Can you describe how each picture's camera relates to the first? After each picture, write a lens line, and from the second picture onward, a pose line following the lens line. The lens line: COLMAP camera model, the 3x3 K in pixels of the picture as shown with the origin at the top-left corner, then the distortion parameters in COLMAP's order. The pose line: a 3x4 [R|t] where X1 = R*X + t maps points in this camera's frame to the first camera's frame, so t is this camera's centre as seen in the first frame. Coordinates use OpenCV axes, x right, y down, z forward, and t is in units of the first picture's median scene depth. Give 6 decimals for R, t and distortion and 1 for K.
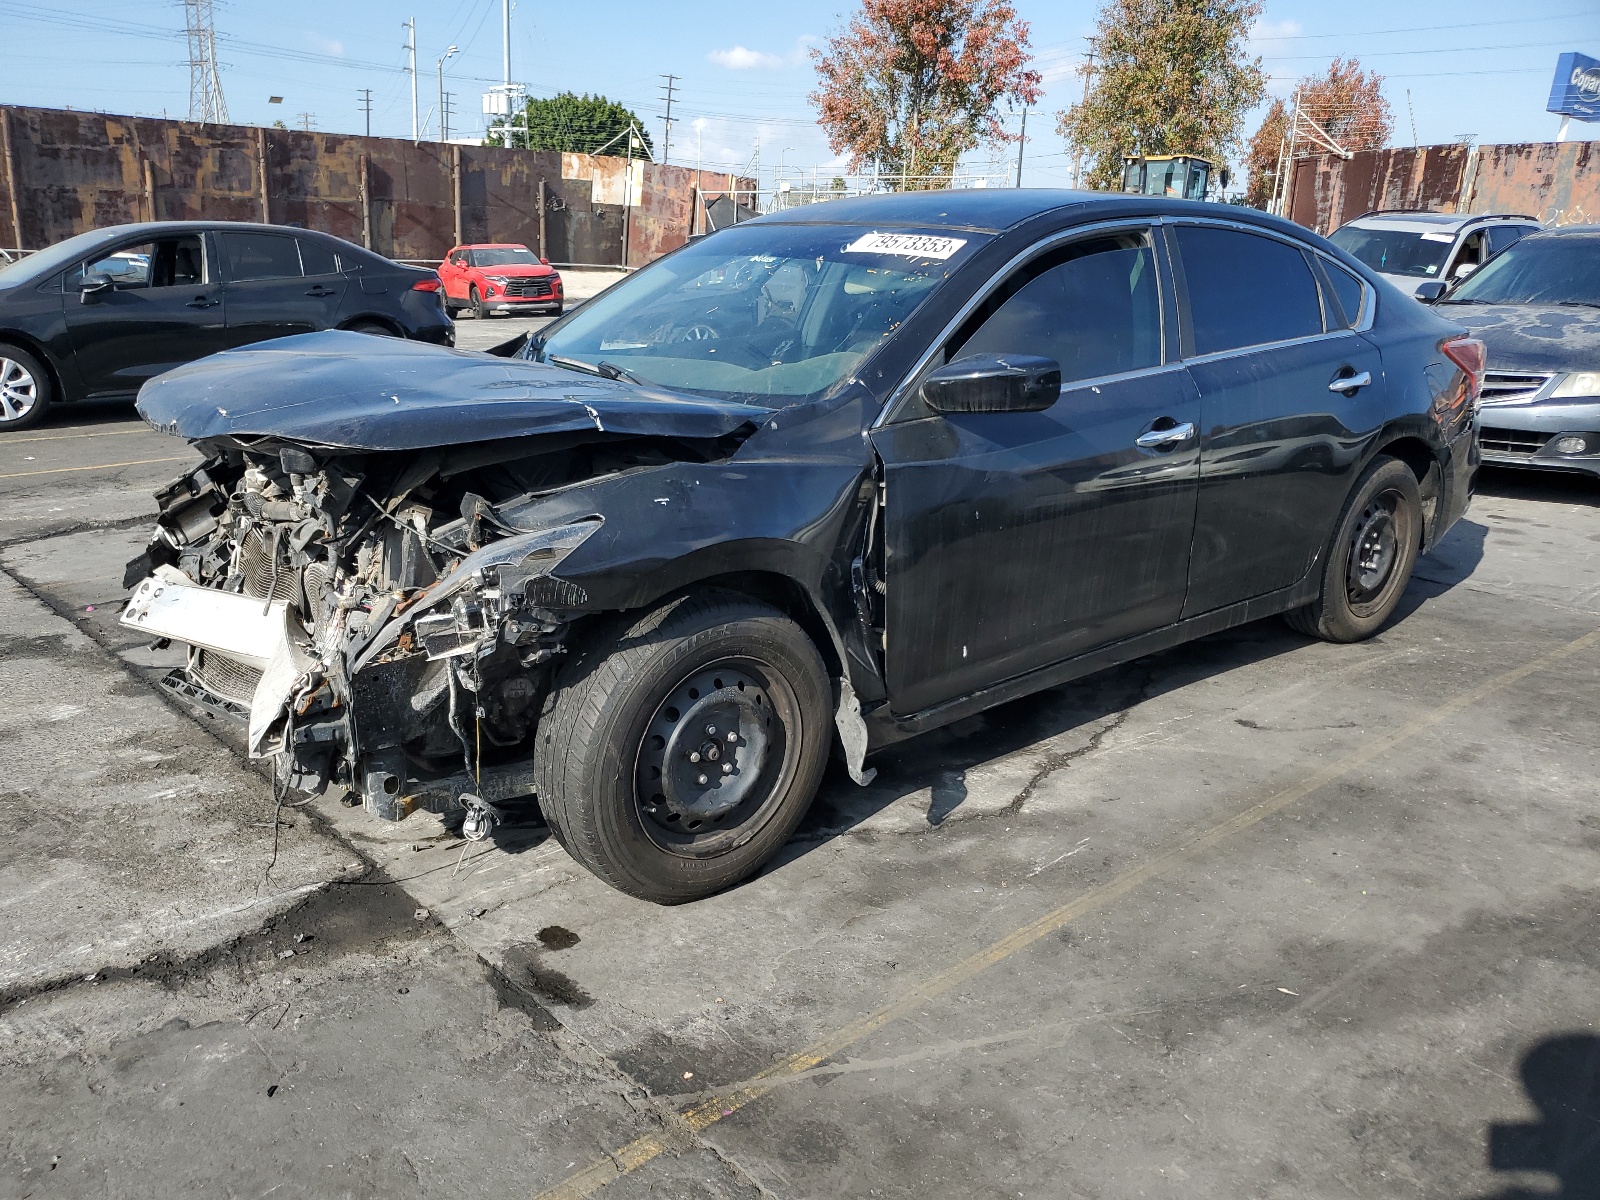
lens RADIAL K [[1232.9, 0, 789.0], [0, 1232.9, 598.9], [0, 0, 1]] dist [0.026863, -0.018180]
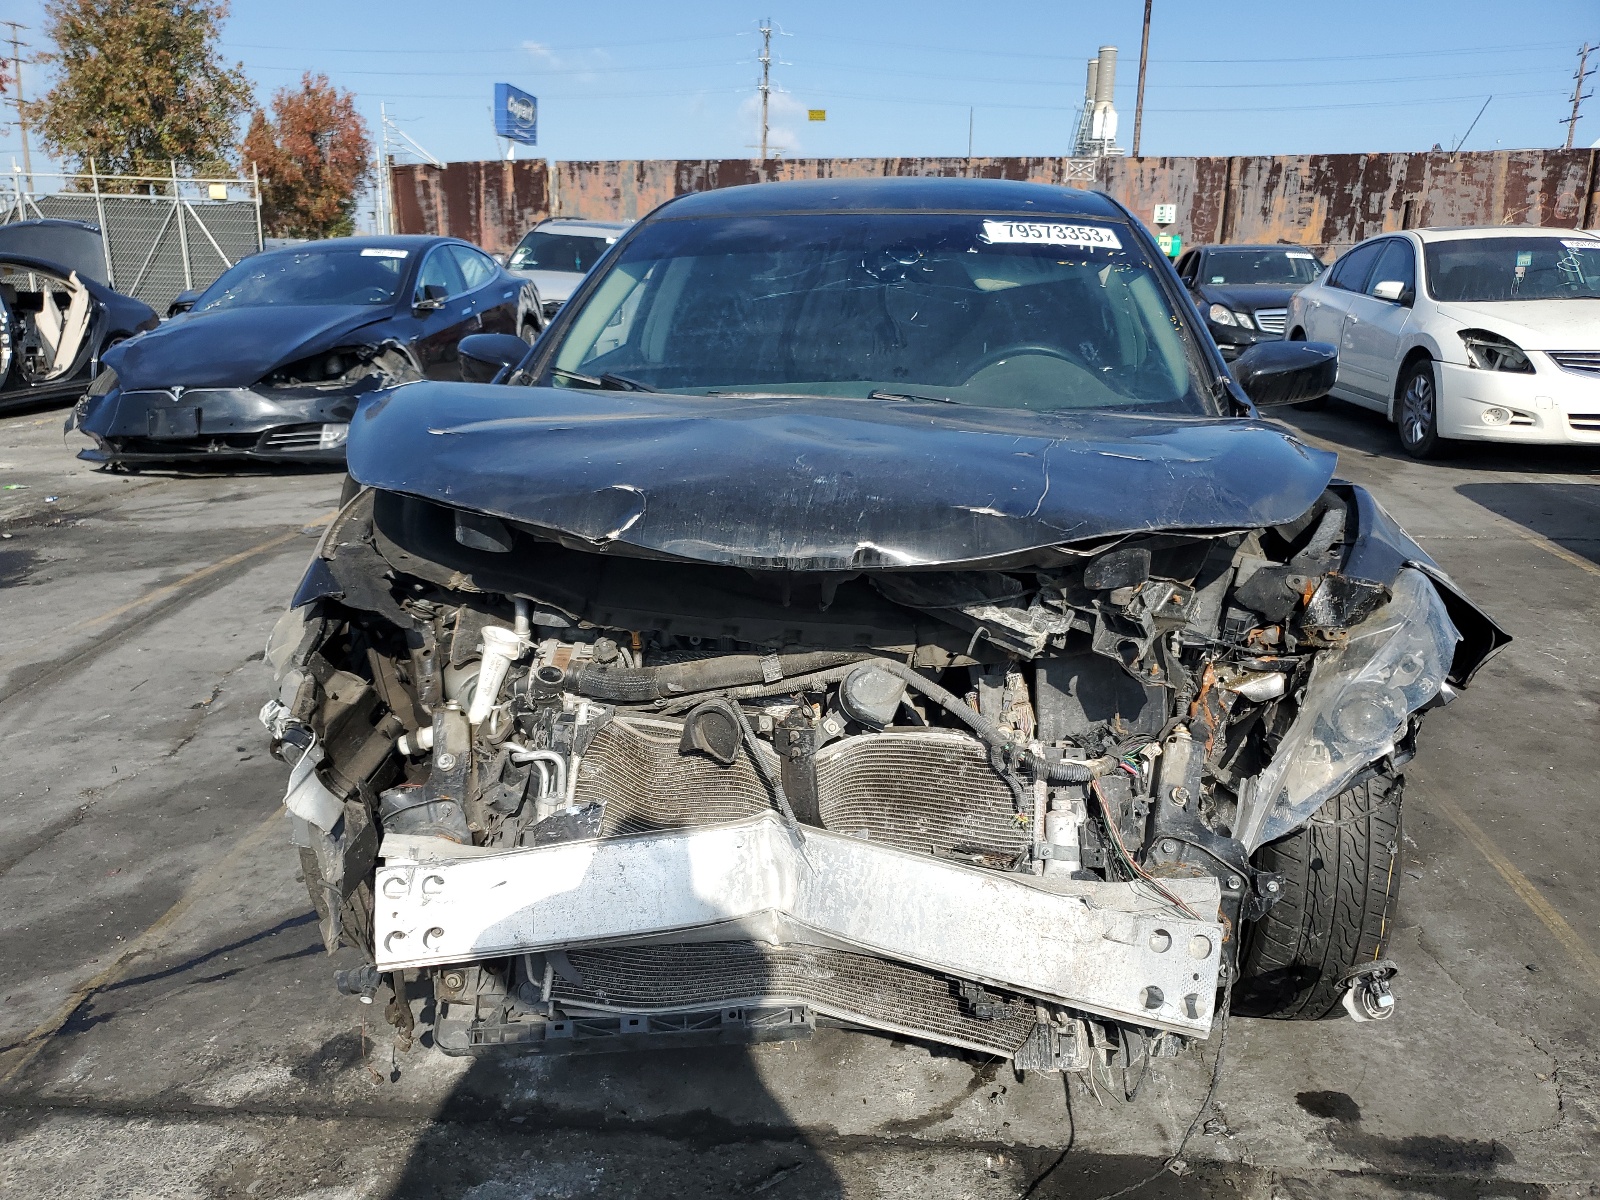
lens RADIAL K [[1232.9, 0, 789.9], [0, 1232.9, 597.1], [0, 0, 1]] dist [0.026863, -0.018180]
pose [[0.733385, -0.195345, 0.651143, -0.082737], [0.200476, 0.977376, 0.067418, -0.015259], [-0.649581, 0.081095, 0.755955, 0.055599]]
